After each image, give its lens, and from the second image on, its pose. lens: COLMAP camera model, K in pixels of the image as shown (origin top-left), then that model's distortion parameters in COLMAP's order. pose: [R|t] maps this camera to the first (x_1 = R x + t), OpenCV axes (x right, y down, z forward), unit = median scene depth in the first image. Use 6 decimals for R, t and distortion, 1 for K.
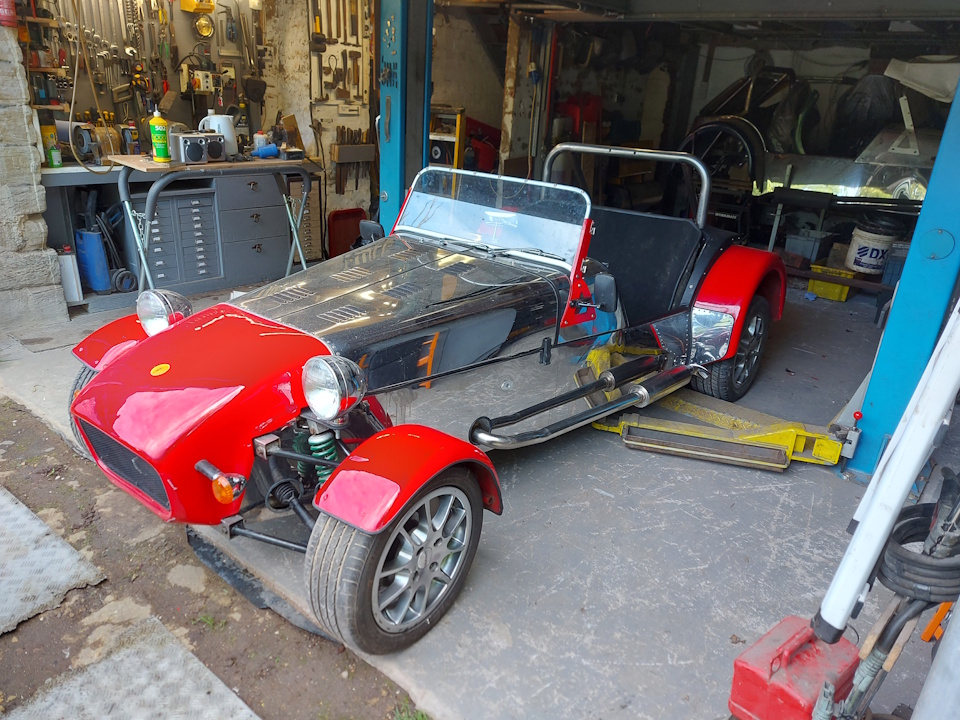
lens RADIAL K [[688.6, 0, 480.0], [0, 688.6, 364.1], [0, 0, 1]] dist [0.071815, -0.054197]
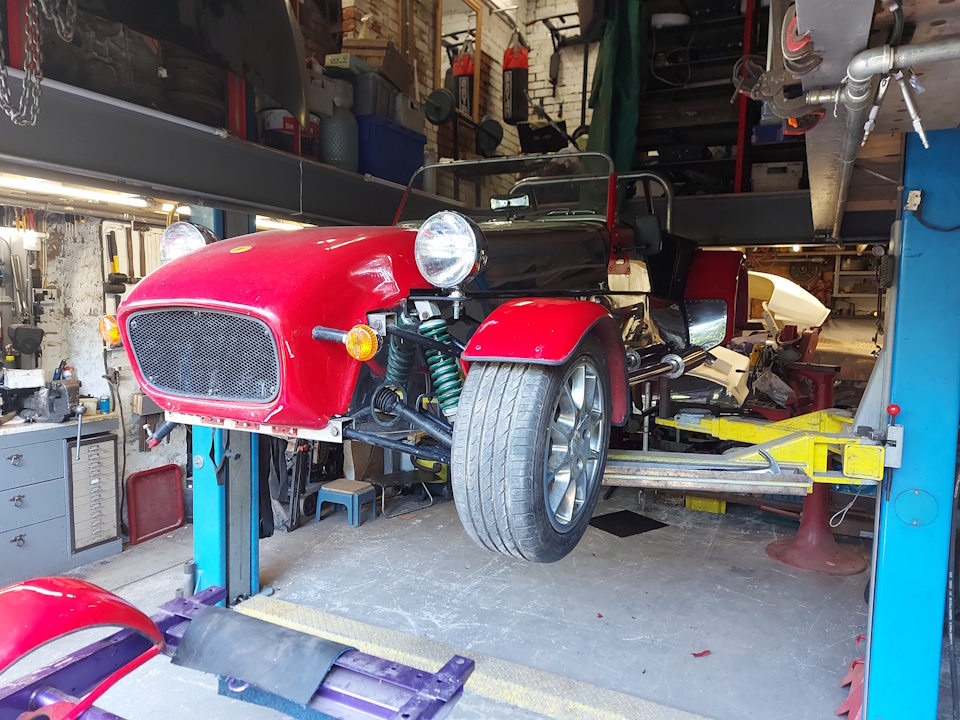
lens RADIAL K [[688.6, 0, 469.7], [0, 688.6, 364.0], [0, 0, 1]] dist [0.071815, -0.054197]
pose [[0.973780, -0.059628, 0.219539, -0.007295], [0.119449, 0.955323, -0.270350, -0.086961], [-0.193611, 0.289485, 0.937397, 0.154532]]
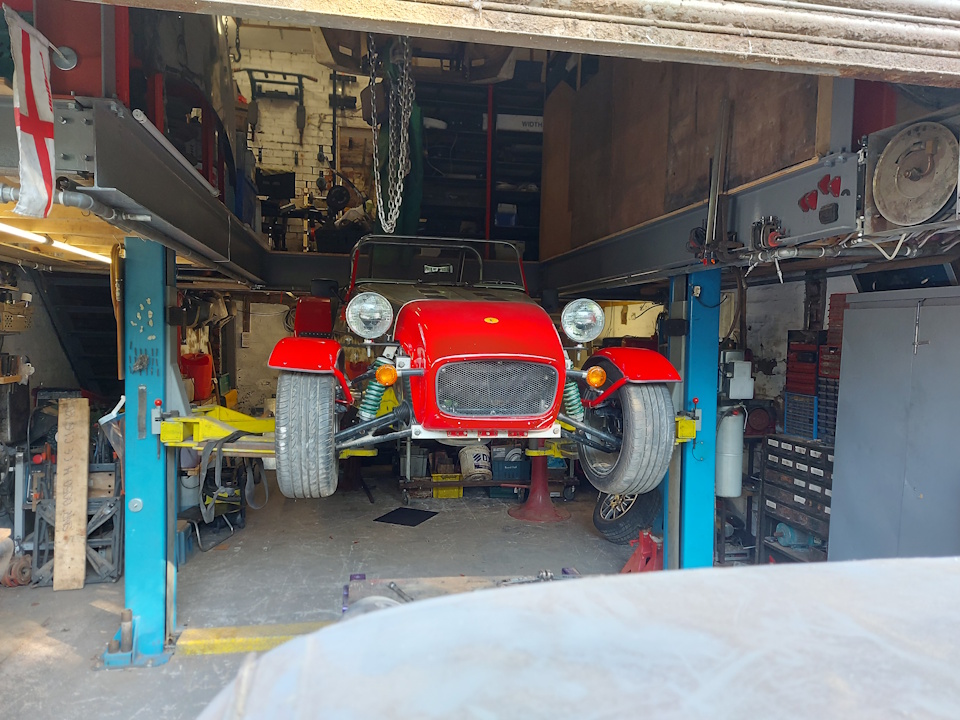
lens RADIAL K [[688.6, 0, 472.9], [0, 688.6, 364.5], [0, 0, 1]] dist [0.071815, -0.054197]
pose [[0.648037, -0.083854, 0.756978, -0.412567], [0.308274, 0.937741, -0.160030, -0.130897], [-0.696430, 0.337062, 0.633541, 0.167389]]
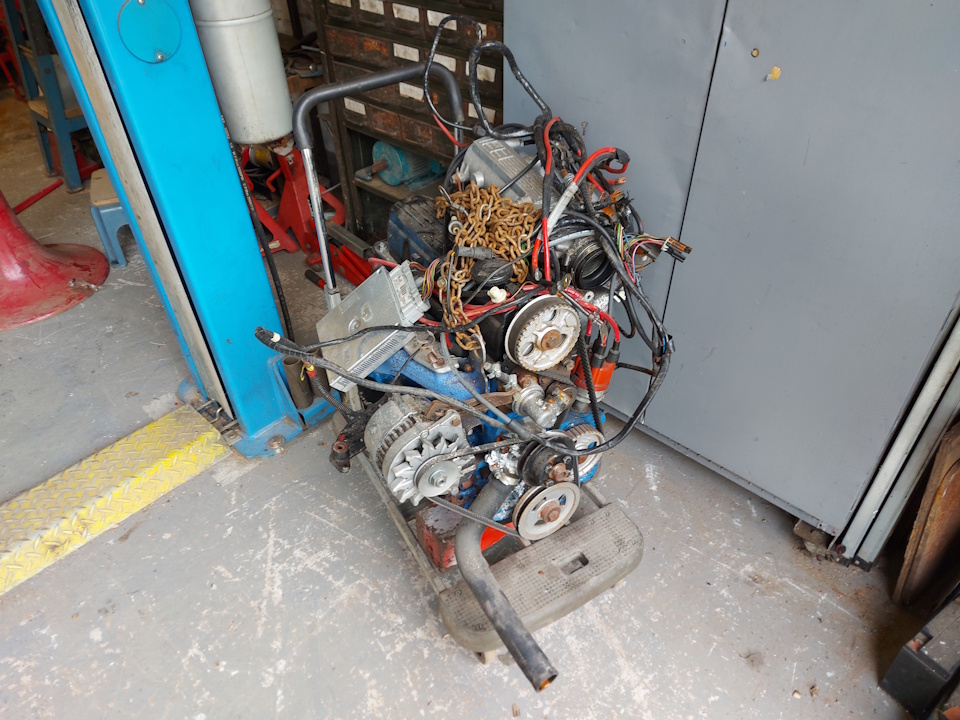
lens RADIAL K [[688.6, 0, 480.9], [0, 688.6, 363.4], [0, 0, 1]] dist [0.071815, -0.054197]
pose [[0.069648, -0.676099, 0.733511, 0.079027], [0.415788, 0.688058, 0.594724, -0.102349], [-0.906791, 0.263564, 0.329036, 0.357508]]
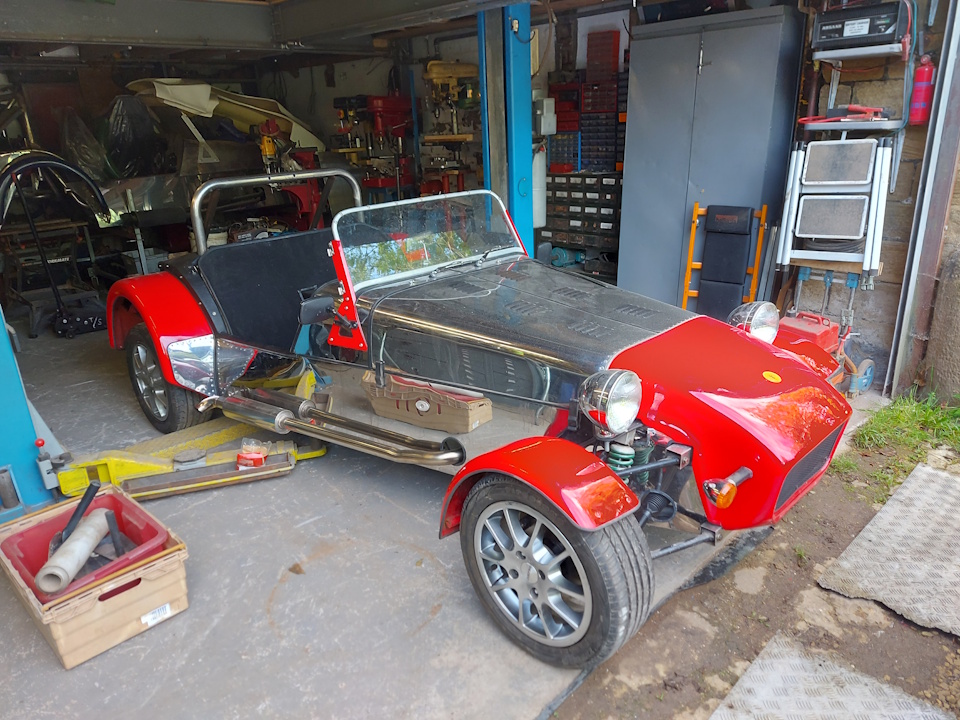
lens RADIAL K [[688.6, 0, 475.8], [0, 688.6, 360.6], [0, 0, 1]] dist [0.071815, -0.054197]
pose [[0.118809, -0.392200, 0.912175, -0.540091], [0.422887, 0.851182, 0.310895, -0.194314], [-0.898360, 0.348810, 0.266985, 0.412693]]
